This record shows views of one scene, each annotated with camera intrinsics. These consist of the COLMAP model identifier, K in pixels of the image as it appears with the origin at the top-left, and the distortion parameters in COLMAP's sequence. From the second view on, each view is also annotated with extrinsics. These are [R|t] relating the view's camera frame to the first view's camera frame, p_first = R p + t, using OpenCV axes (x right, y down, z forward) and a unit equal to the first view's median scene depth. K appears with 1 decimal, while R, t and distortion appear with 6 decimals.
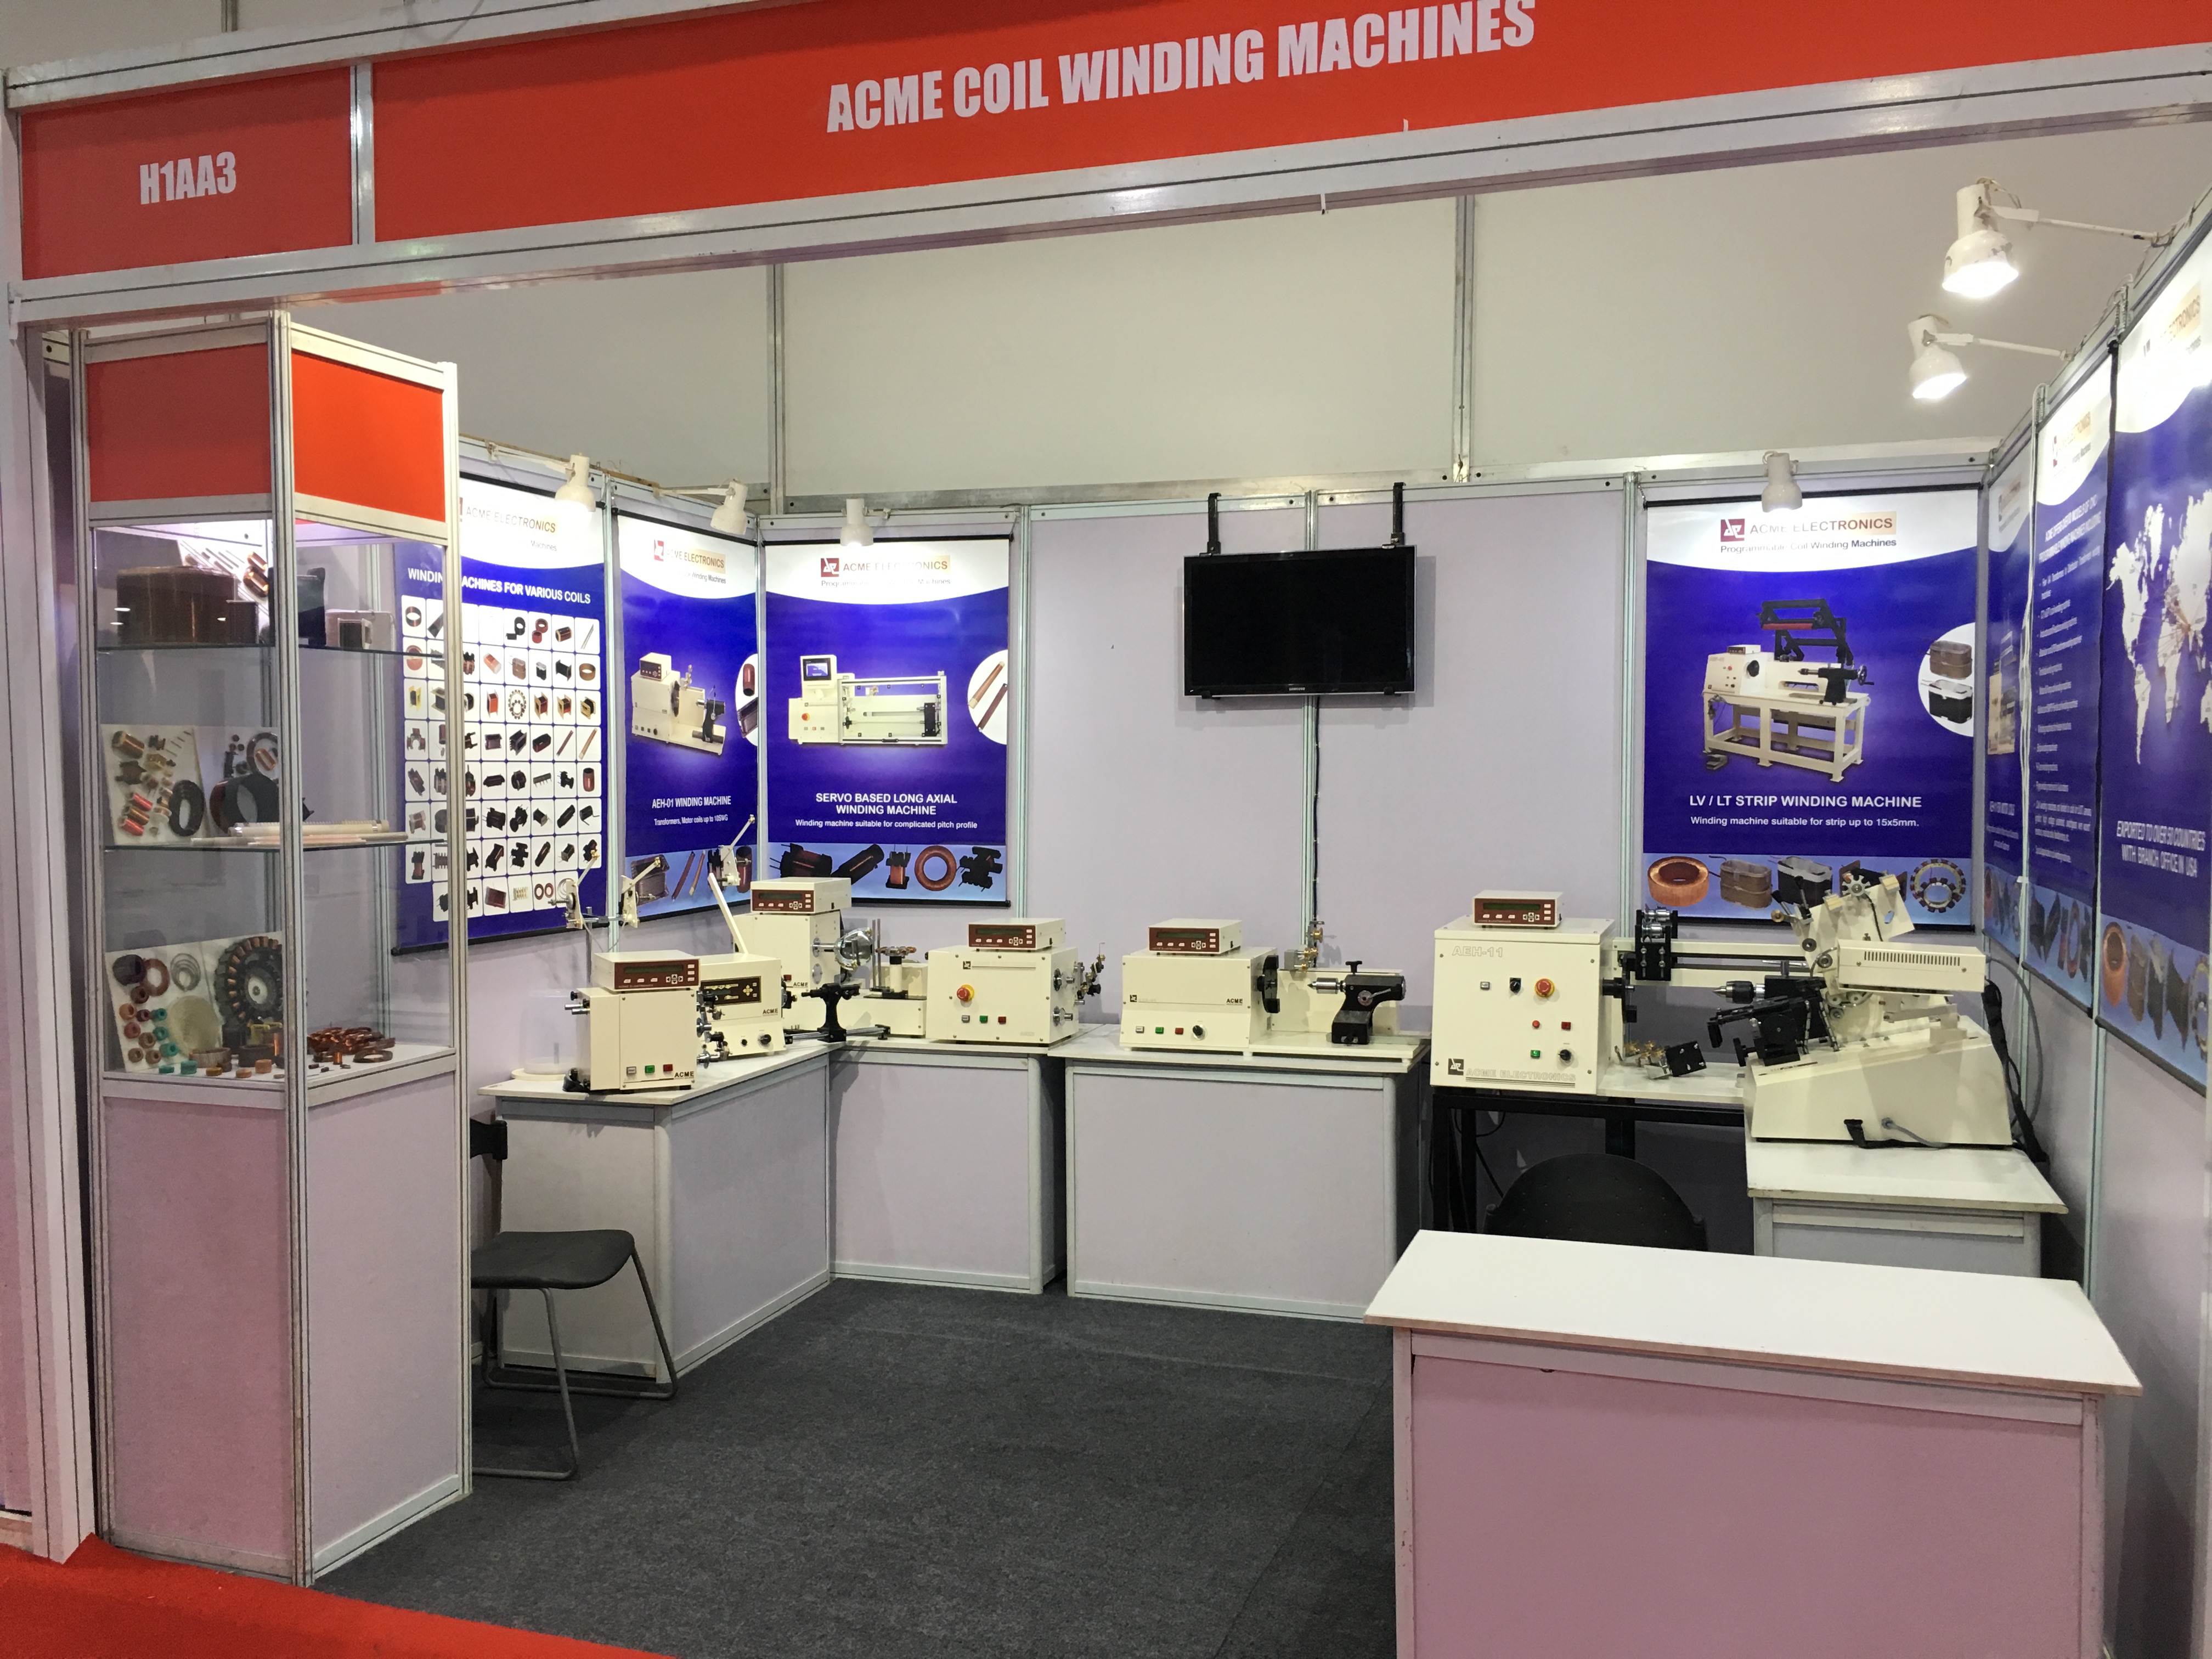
lens RADIAL K [[1866.3, 0, 1103.0], [0, 1866.3, 835.2], [0, 0, 1]] dist [0.047001, -0.046665]
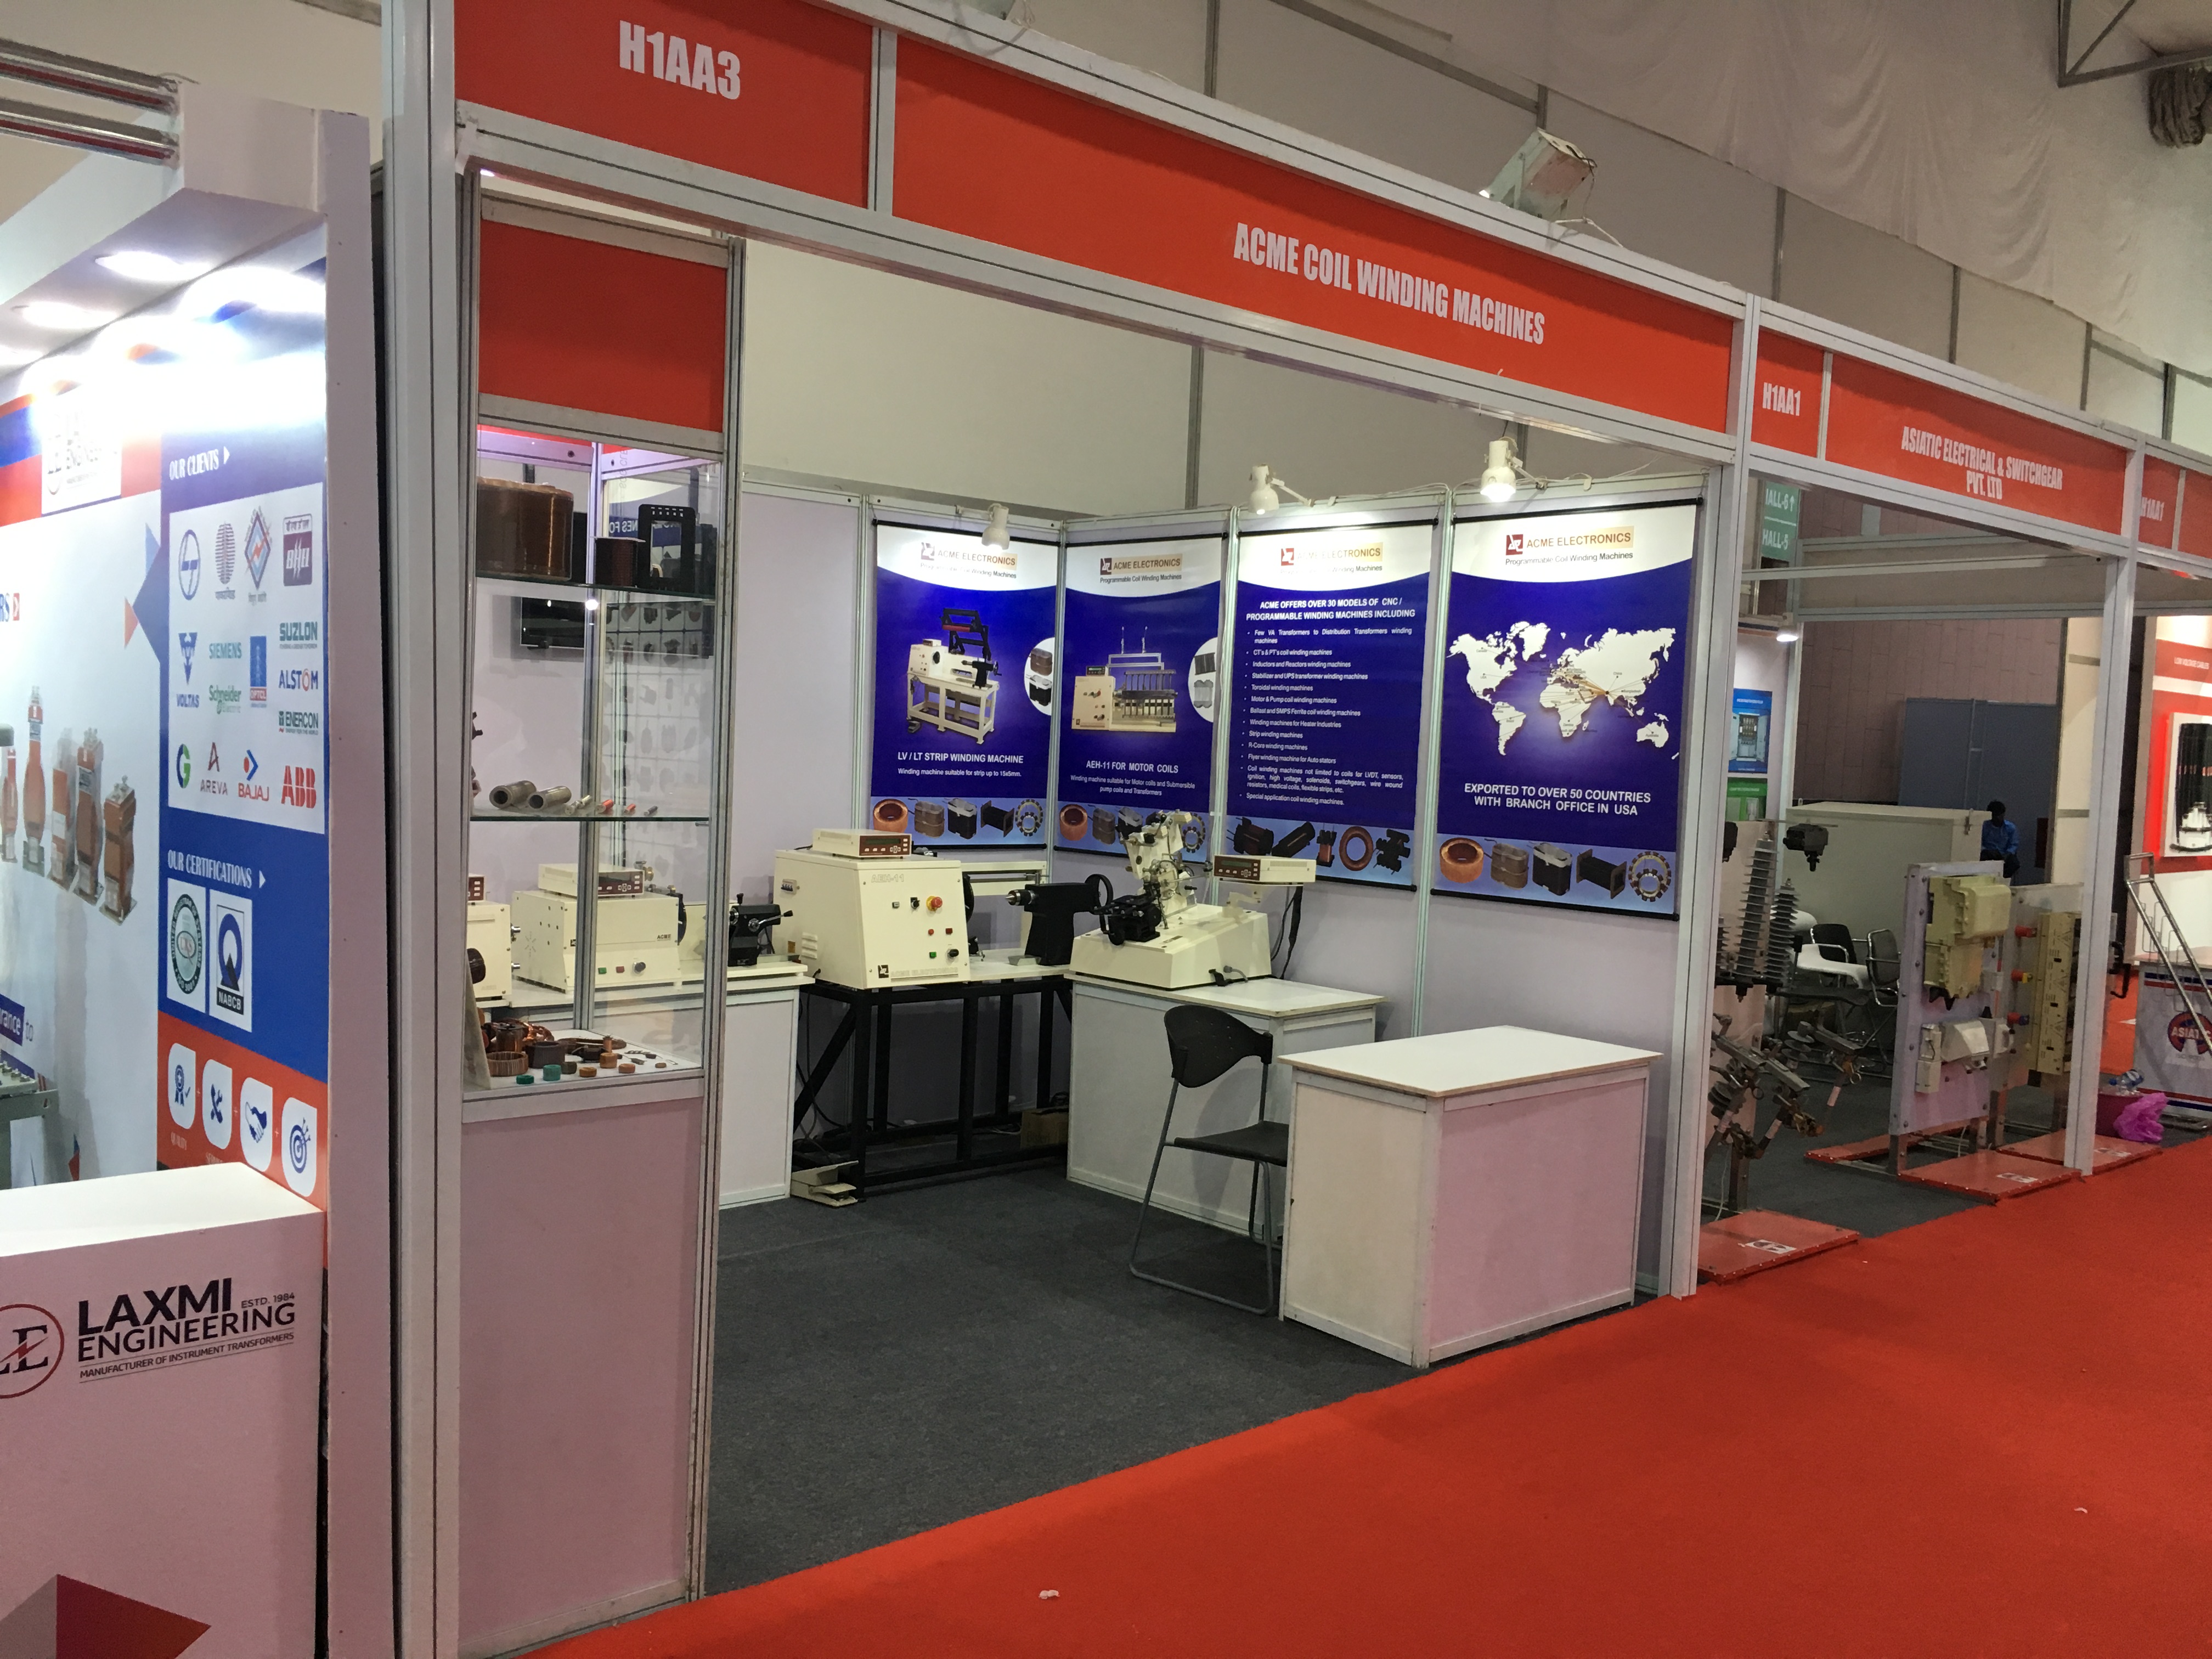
lens RADIAL K [[1866.3, 0, 1095.7], [0, 1866.3, 838.4], [0, 0, 1]] dist [0.047001, -0.046665]
pose [[0.483949, -0.030039, 0.874580, -0.786371], [-0.008541, 0.999201, 0.039046, -0.013613], [-0.875054, -0.026366, 0.483306, 0.263937]]
